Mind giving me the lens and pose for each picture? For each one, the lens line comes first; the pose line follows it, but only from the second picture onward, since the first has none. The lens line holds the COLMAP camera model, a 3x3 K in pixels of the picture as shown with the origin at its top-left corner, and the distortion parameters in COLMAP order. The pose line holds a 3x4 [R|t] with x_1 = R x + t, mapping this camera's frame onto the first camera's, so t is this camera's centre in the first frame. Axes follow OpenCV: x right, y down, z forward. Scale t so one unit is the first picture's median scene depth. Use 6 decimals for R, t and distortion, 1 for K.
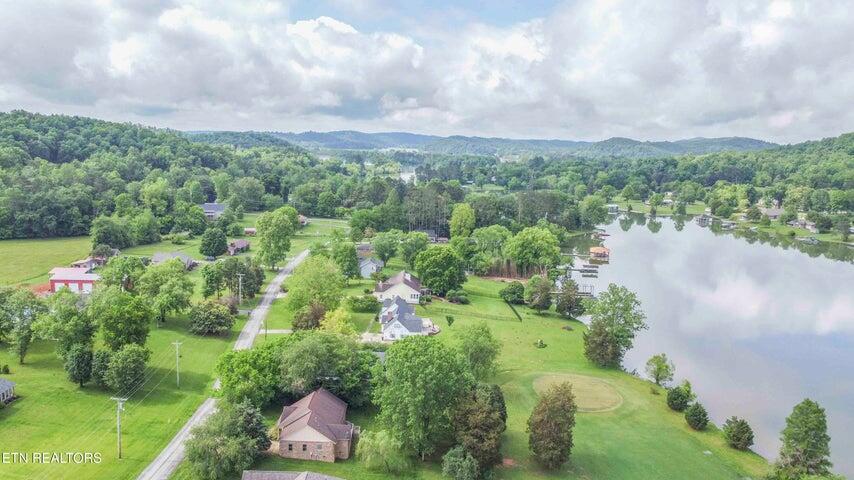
lens RADIAL K [[644.7, 0, 422.1], [0, 644.7, 242.0], [0, 0, 1]] dist [0.012010, -0.010416]
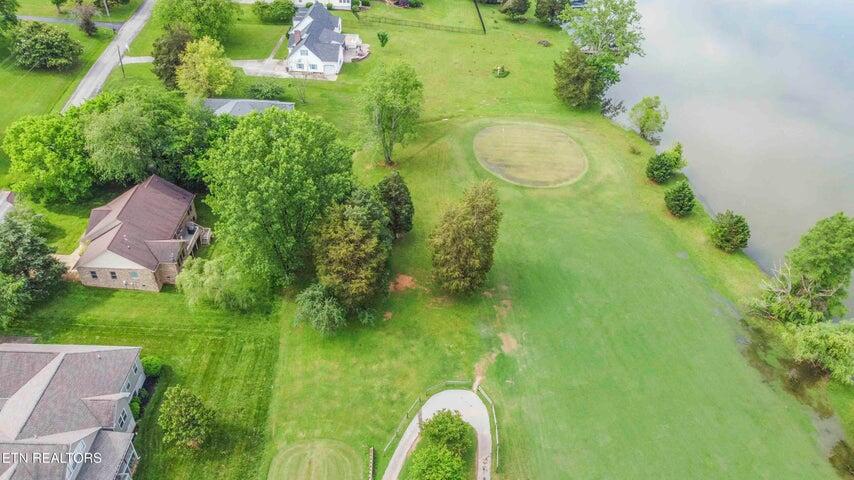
lens RADIAL K [[644.7, 0, 419.0], [0, 644.7, 236.1], [0, 0, 1]] dist [0.012010, -0.010416]
pose [[0.999793, 0.003603, -0.020020, 0.124976], [0.006420, 0.877992, 0.478633, -0.044672], [0.019302, -0.478663, 0.877787, 0.287389]]
